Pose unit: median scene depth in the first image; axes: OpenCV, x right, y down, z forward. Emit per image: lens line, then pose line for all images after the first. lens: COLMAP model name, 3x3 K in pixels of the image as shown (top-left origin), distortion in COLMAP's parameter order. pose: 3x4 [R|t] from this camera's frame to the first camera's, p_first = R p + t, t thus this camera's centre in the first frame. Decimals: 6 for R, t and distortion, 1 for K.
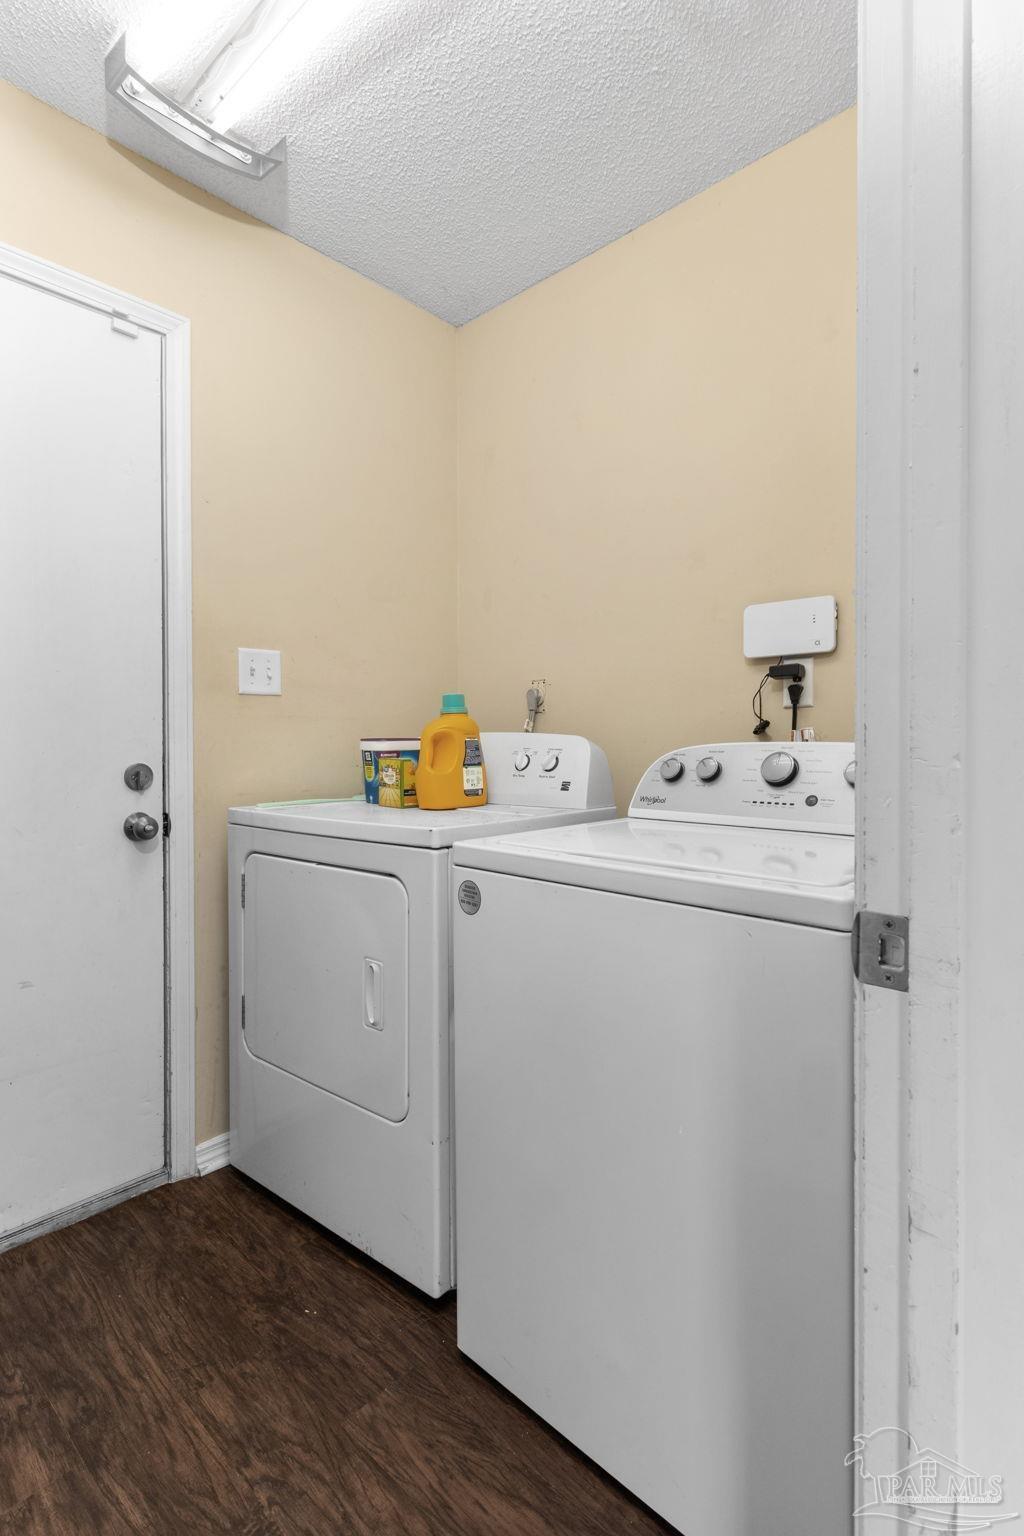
lens RADIAL K [[759.2, 0, 510.6], [0, 759.2, 764.8], [0, 0, 1]] dist [-0.002094, -0.000067]
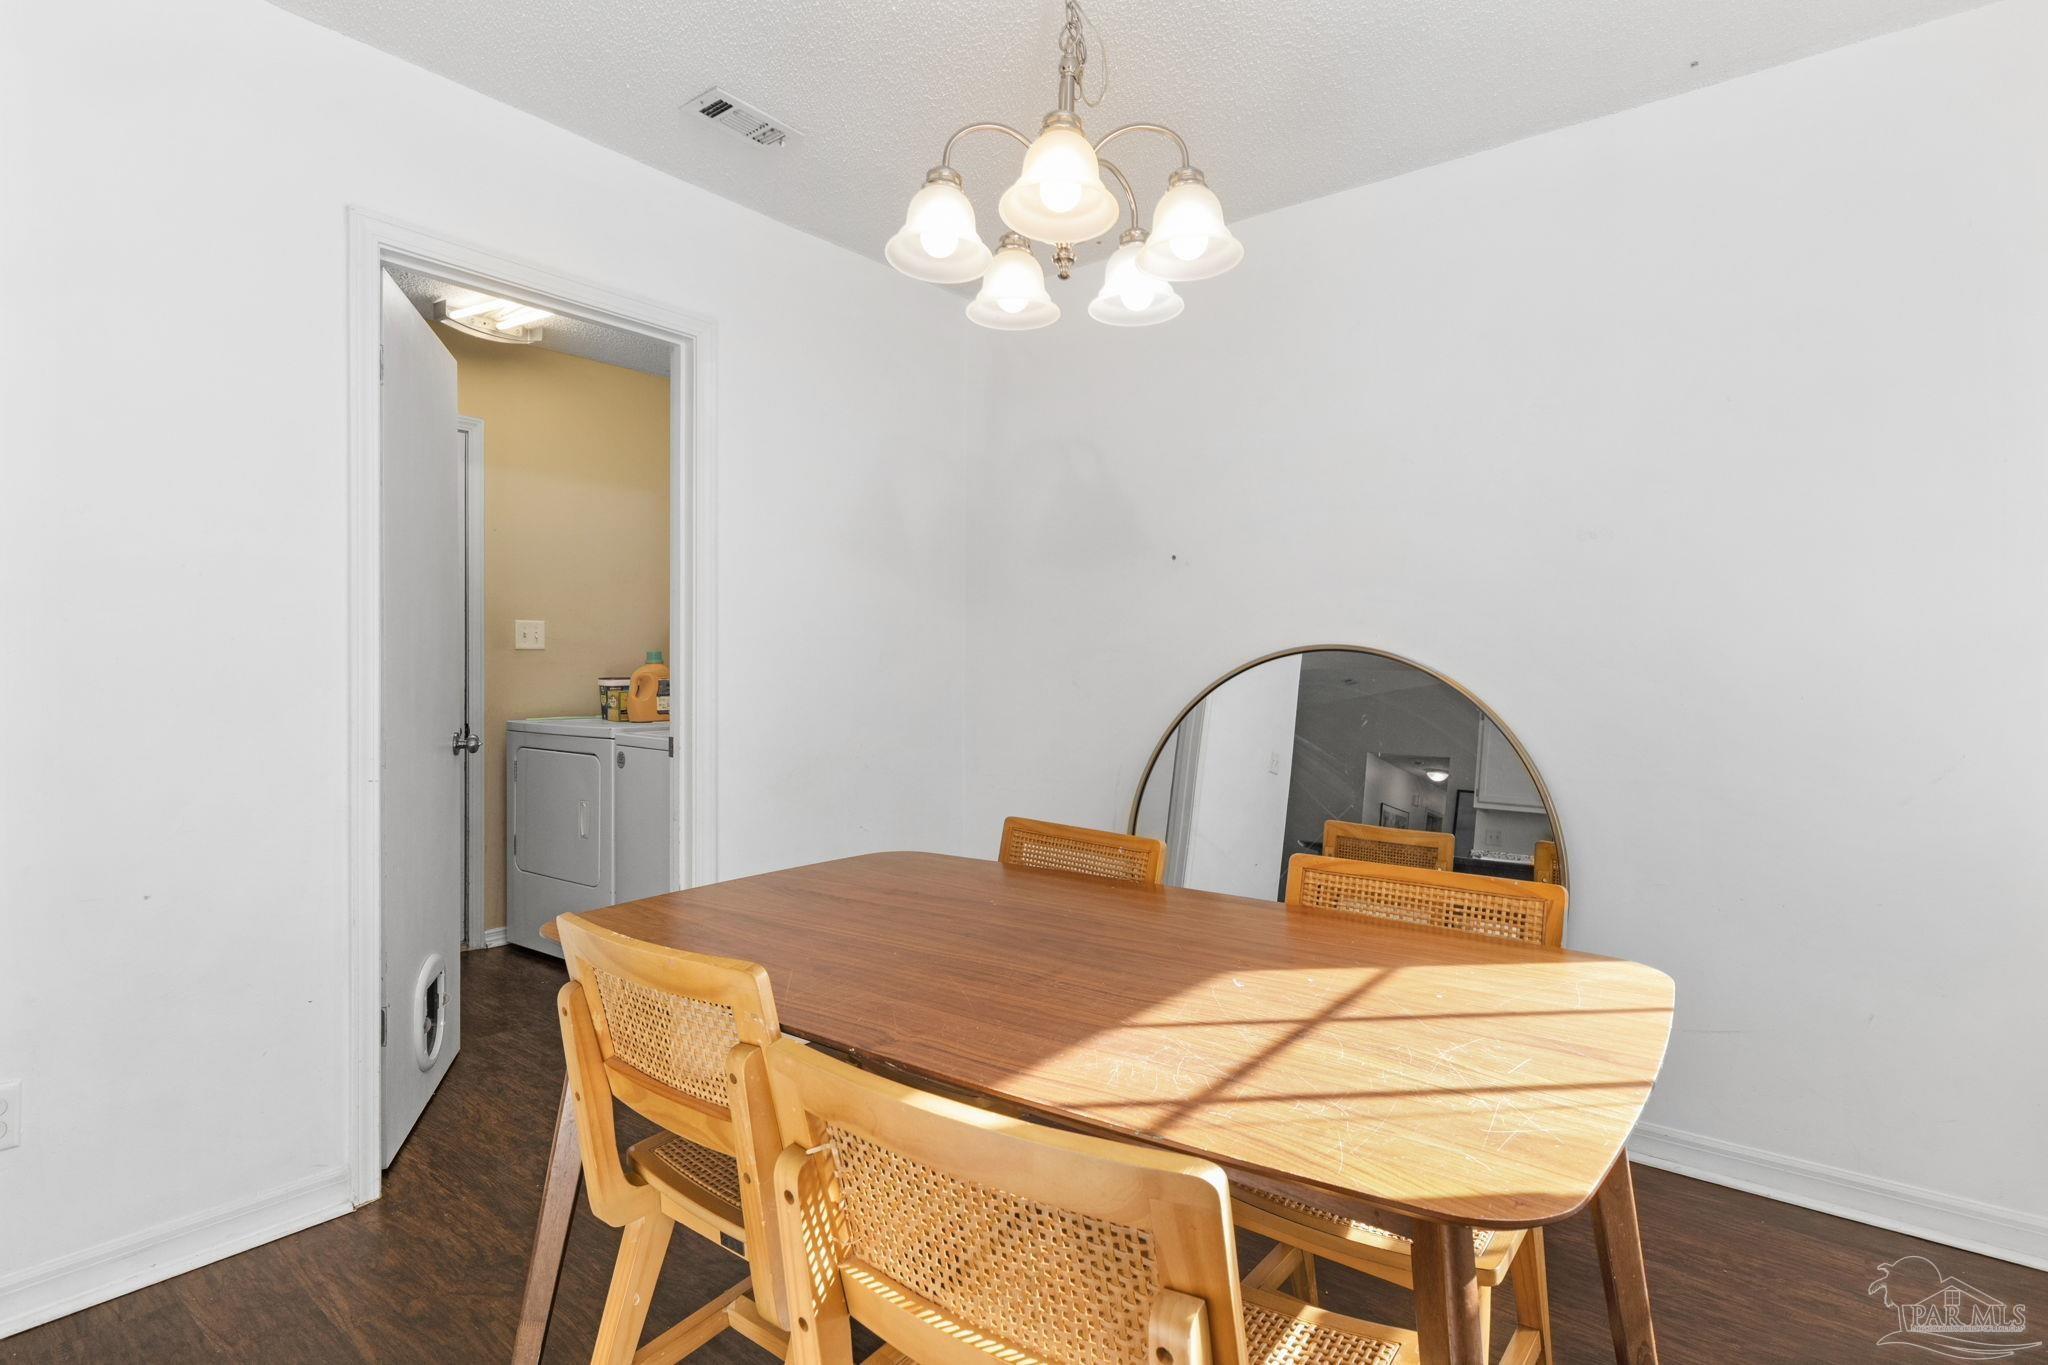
lens RADIAL K [[1012.2, 0, 1027.5], [0, 1012.2, 680.4], [0, 0, 1]] dist [-0.002094, -0.000067]
pose [[0.995084, 0.005077, 0.098905, 0.510513], [-0.004687, 0.999980, -0.004178, -0.026528], [-0.098924, 0.003693, 0.995088, -1.239362]]
